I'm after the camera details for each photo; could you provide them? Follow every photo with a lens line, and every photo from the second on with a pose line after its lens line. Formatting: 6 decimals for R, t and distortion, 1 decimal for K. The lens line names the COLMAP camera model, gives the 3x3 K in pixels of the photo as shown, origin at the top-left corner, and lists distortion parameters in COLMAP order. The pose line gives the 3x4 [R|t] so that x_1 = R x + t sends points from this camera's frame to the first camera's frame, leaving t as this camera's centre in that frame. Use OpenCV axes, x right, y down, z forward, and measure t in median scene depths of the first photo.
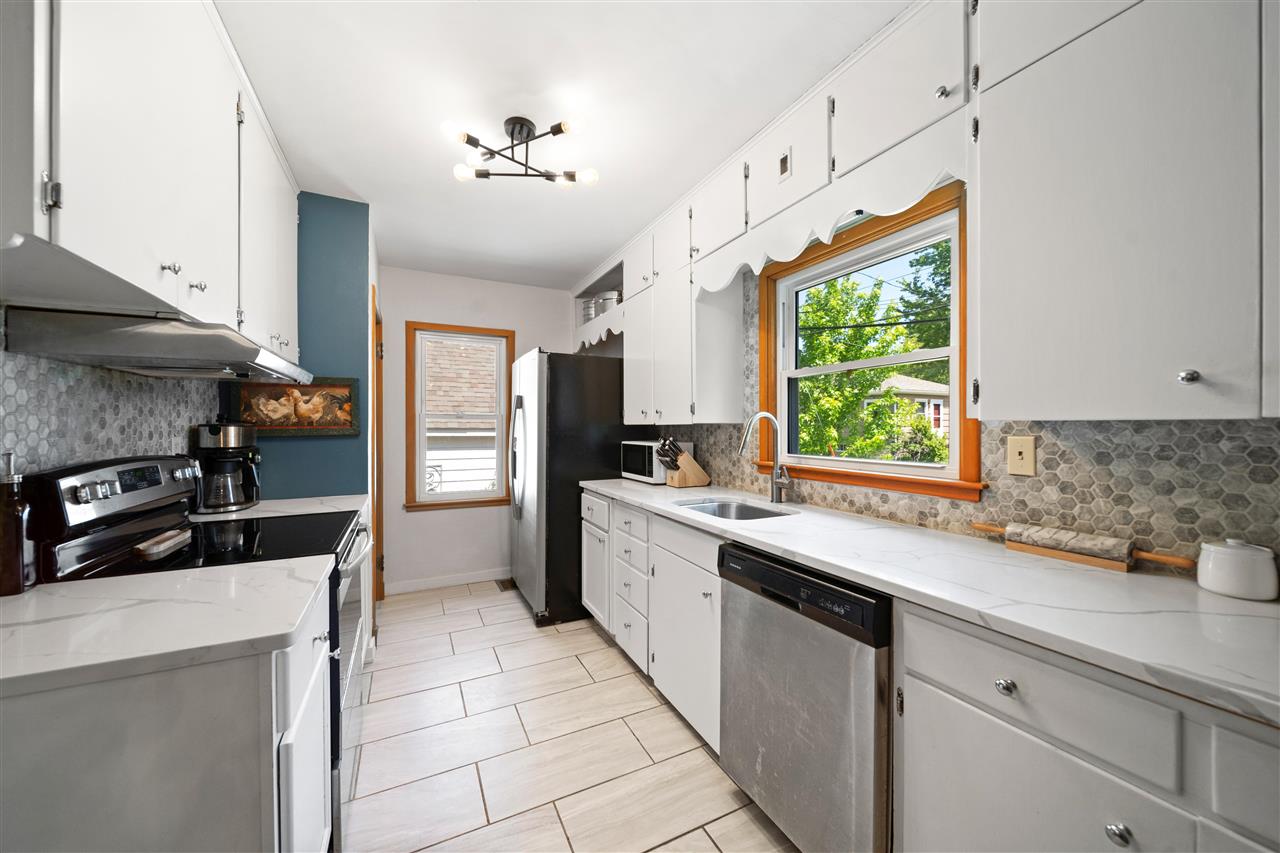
lens RADIAL K [[461.1, 0, 633.1], [0, 461.1, 427.3], [0, 0, 1]] dist [-0.000840, -0.001312]
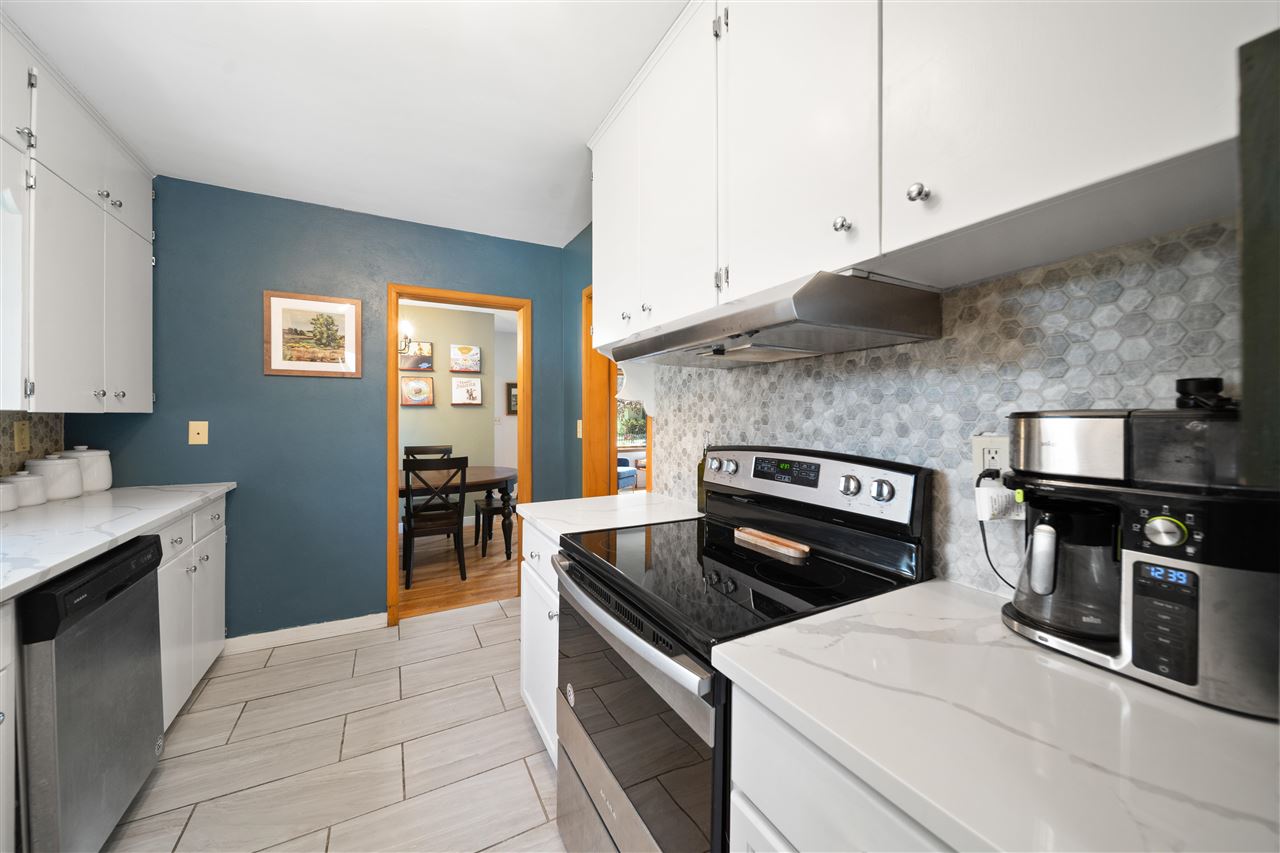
lens RADIAL K [[461.1, 0, 637.7], [0, 461.1, 416.9], [0, 0, 1]] dist [-0.000840, -0.001312]
pose [[-0.999146, 0.001113, -0.041311, -0.685318], [0.000792, 0.999969, 0.007775, -0.007841], [0.041318, 0.007736, -0.999116, 1.817310]]
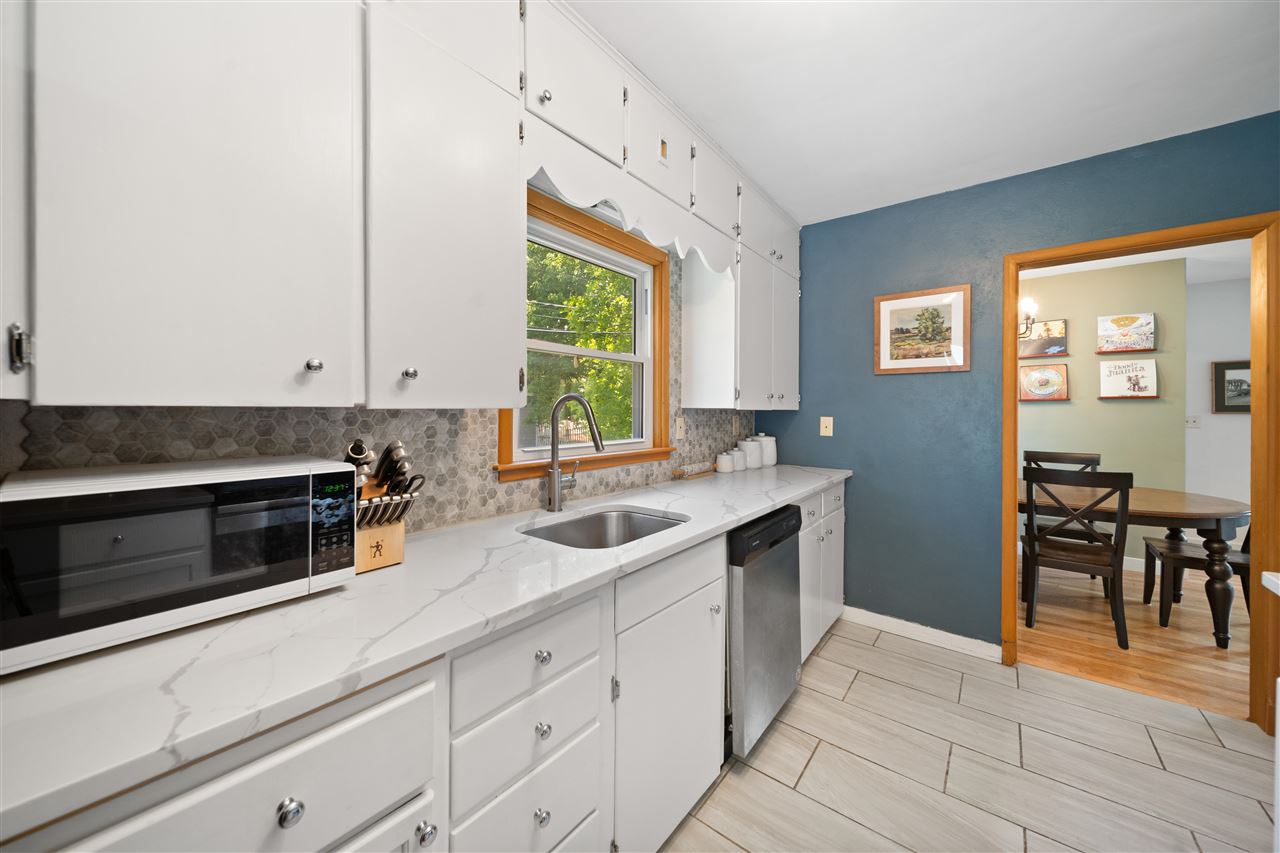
lens RADIAL K [[461.1, 0, 627.9], [0, 461.1, 411.1], [0, 0, 1]] dist [-0.000840, -0.001312]
pose [[-0.424772, 0.000639, 0.905300, -0.626800], [0.000412, 1.000000, -0.000512, -0.005151], [-0.905300, 0.000156, -0.424772, 1.734867]]
